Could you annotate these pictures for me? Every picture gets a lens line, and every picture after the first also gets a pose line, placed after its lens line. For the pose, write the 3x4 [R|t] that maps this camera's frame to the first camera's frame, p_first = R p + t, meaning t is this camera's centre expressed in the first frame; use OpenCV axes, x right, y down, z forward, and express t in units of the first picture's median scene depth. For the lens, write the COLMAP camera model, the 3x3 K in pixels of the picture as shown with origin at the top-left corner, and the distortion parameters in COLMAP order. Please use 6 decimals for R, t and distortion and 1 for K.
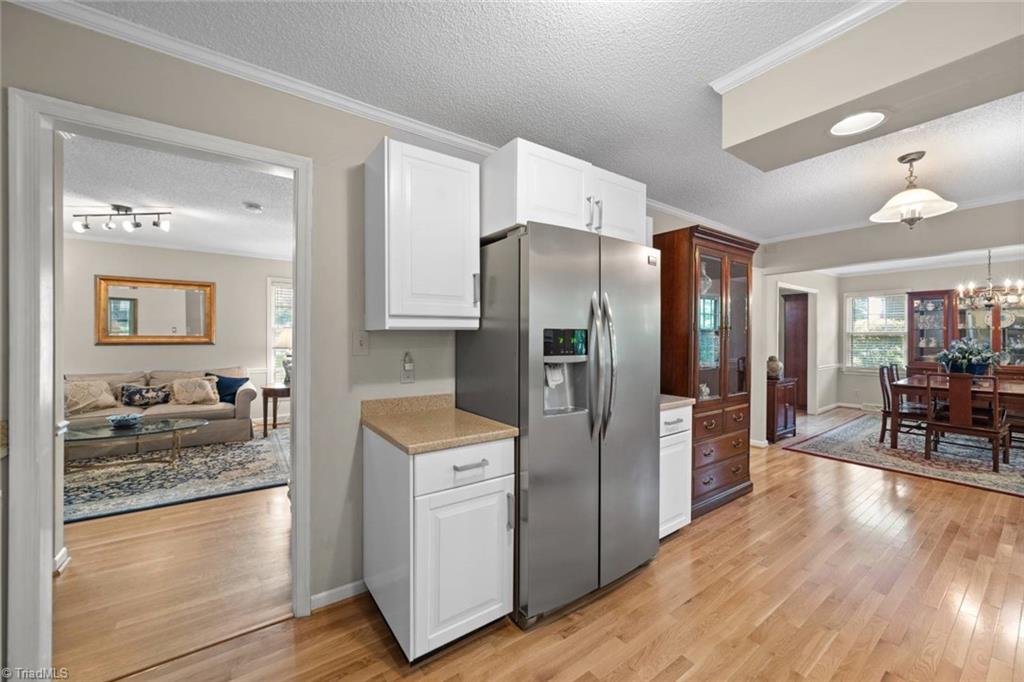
lens RADIAL K [[395.5, 0, 514.1], [0, 395.5, 338.9], [0, 0, 1]] dist [-0.007966, 0.001438]
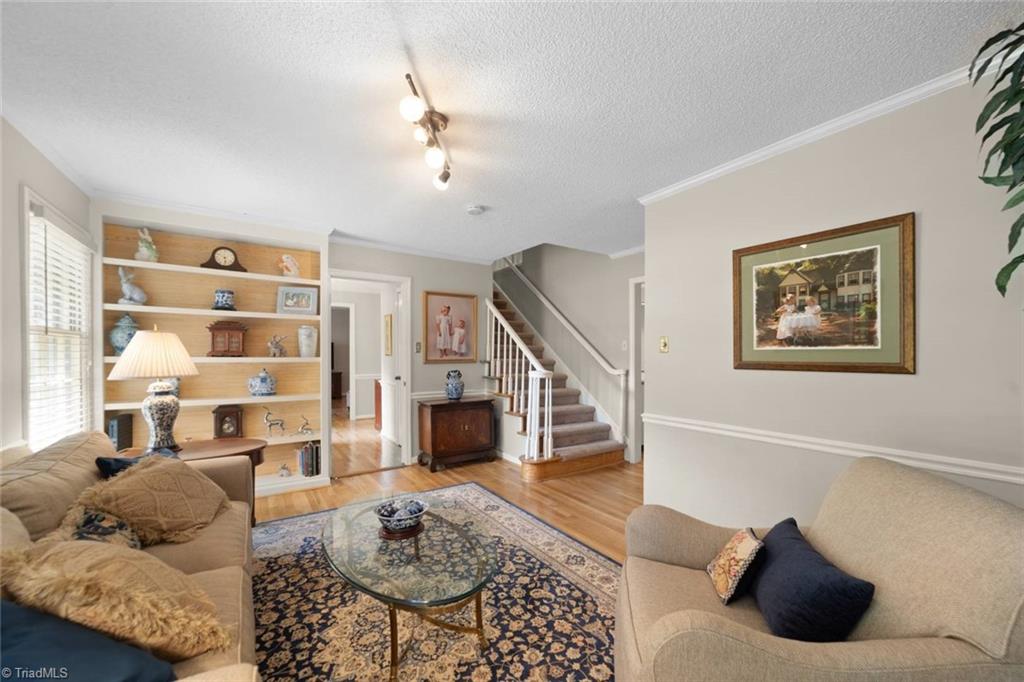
lens RADIAL K [[395.5, 0, 514.3], [0, 395.5, 351.6], [0, 0, 1]] dist [-0.007966, 0.001438]
pose [[0.031666, -0.001851, 0.999497, -1.322655], [0.004539, 0.999988, 0.001708, -0.007516], [-0.999488, 0.004482, 0.031674, 0.731898]]
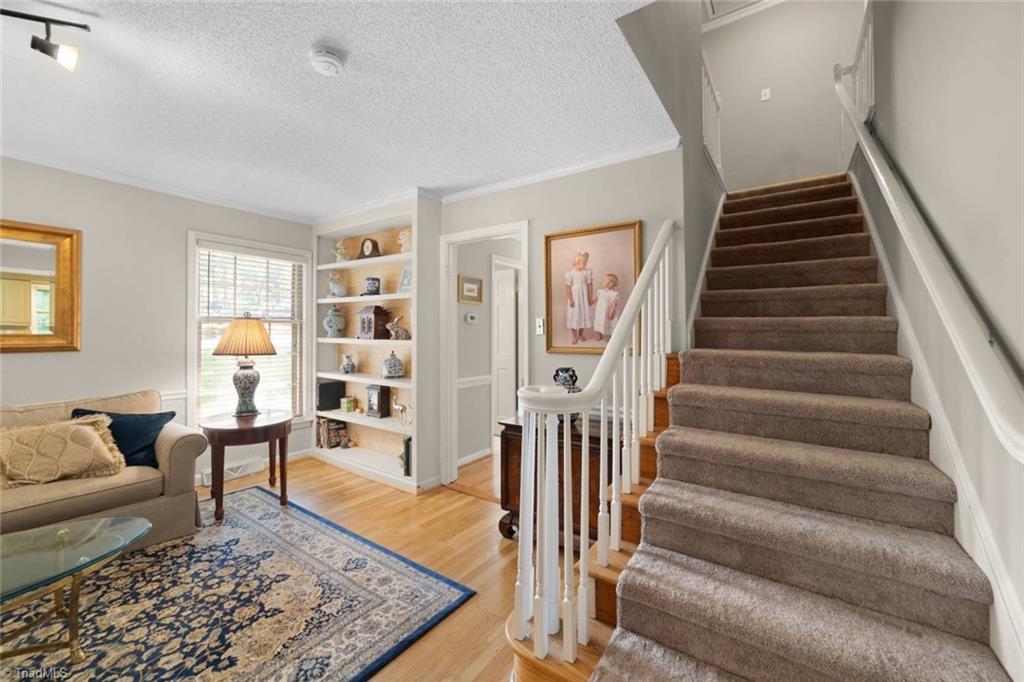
lens RADIAL K [[395.5, 0, 526.4], [0, 395.5, 330.8], [0, 0, 1]] dist [-0.007966, 0.001438]
pose [[0.933228, -0.001221, 0.359284, -0.508734], [0.005167, 0.999936, -0.010024, -0.004638], [-0.359249, 0.011211, 0.933175, 0.397317]]
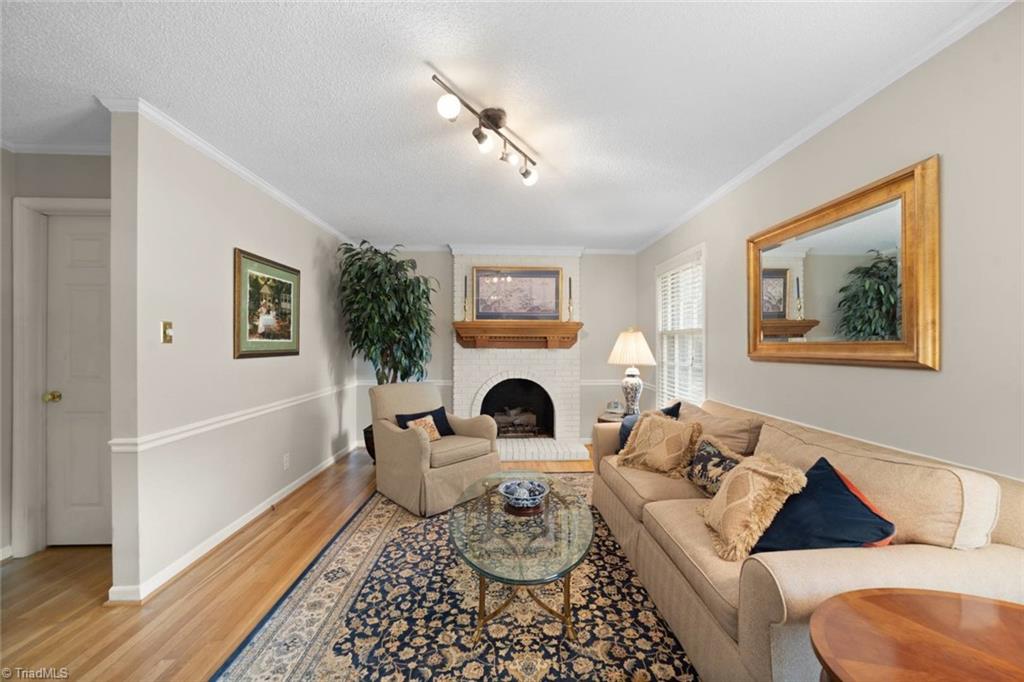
lens RADIAL K [[395.5, 0, 522.8], [0, 395.5, 342.7], [0, 0, 1]] dist [-0.007966, 0.001438]
pose [[-0.535106, -0.009222, -0.844735, -0.450171], [-0.007661, 0.999952, -0.006063, -0.004625], [0.844750, 0.003227, -0.535151, 1.138485]]
